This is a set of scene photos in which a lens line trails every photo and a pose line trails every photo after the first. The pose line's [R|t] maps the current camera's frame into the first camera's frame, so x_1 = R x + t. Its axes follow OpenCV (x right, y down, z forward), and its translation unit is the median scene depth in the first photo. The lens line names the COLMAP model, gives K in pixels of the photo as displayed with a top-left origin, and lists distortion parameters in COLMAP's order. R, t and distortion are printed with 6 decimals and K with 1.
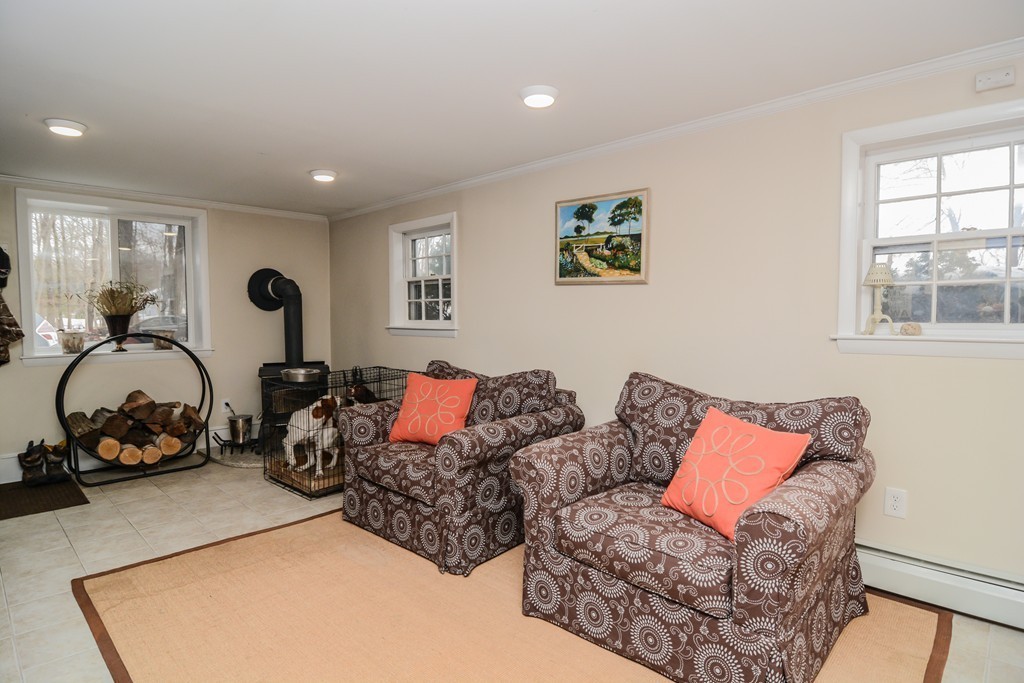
lens RADIAL K [[548.5, 0, 509.0], [0, 548.5, 340.2], [0, 0, 1]] dist [-0.014465, -0.002684]
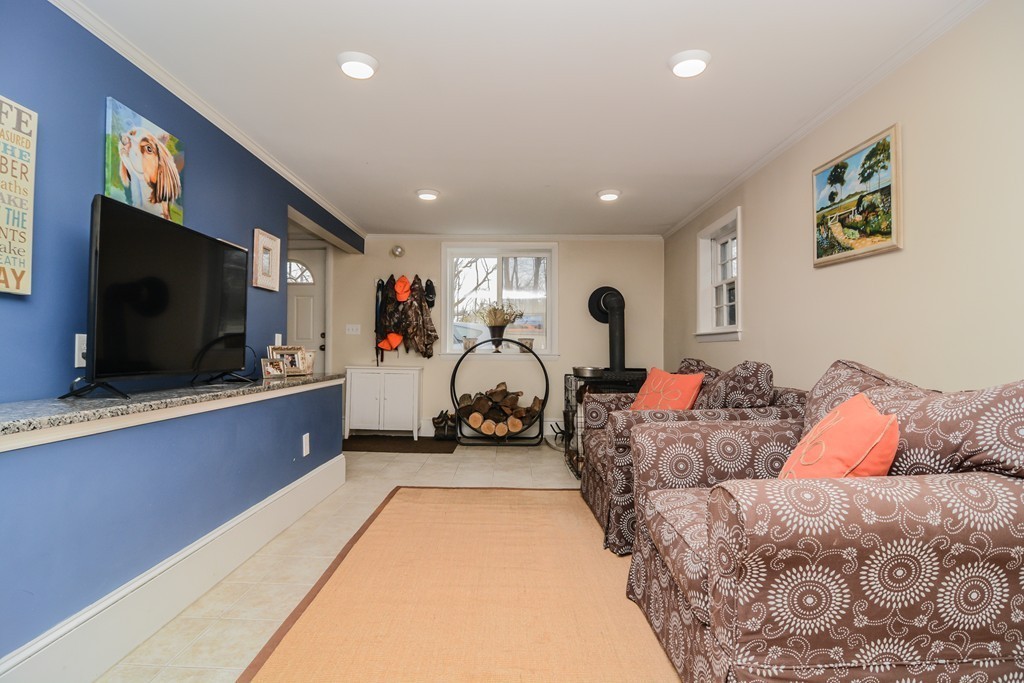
lens RADIAL K [[548.5, 0, 509.0], [0, 548.5, 340.2], [0, 0, 1]] dist [-0.014465, -0.002684]
pose [[0.689447, -0.008338, -0.724288, 0.388637], [-0.040009, 0.997969, -0.049573, 0.072725], [0.723230, 0.063156, 0.687713, 0.106459]]
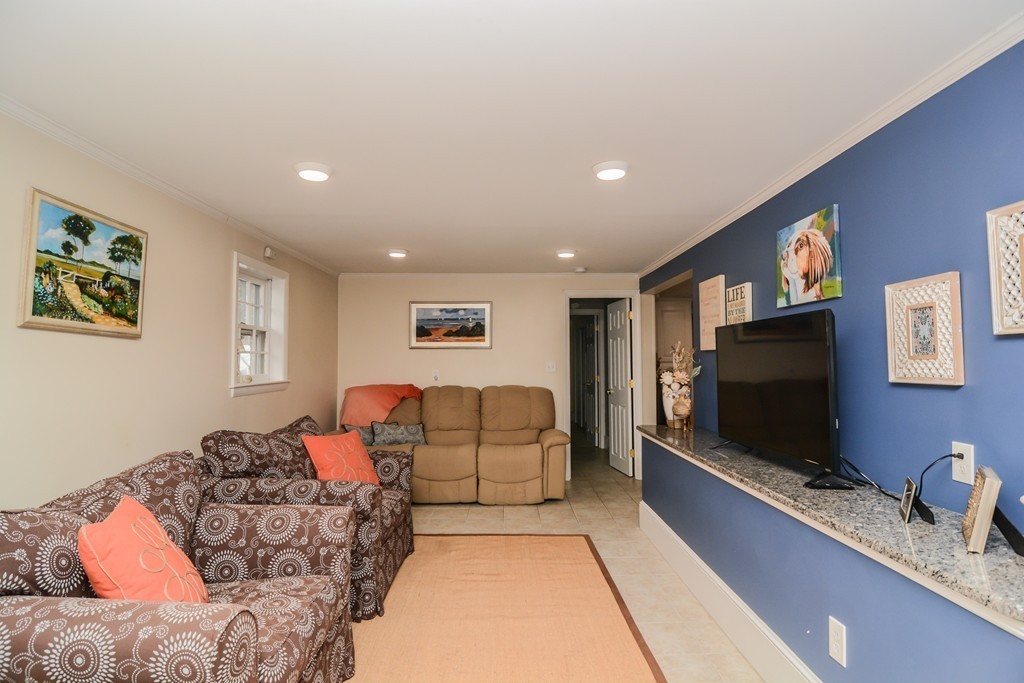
lens RADIAL K [[548.5, 0, 509.0], [0, 548.5, 340.2], [0, 0, 1]] dist [-0.014465, -0.002684]
pose [[-0.696585, 0.031697, 0.716773, -0.721323], [0.036467, 0.999297, -0.008751, -0.066666], [-0.716546, 0.020042, -0.697251, 1.096406]]
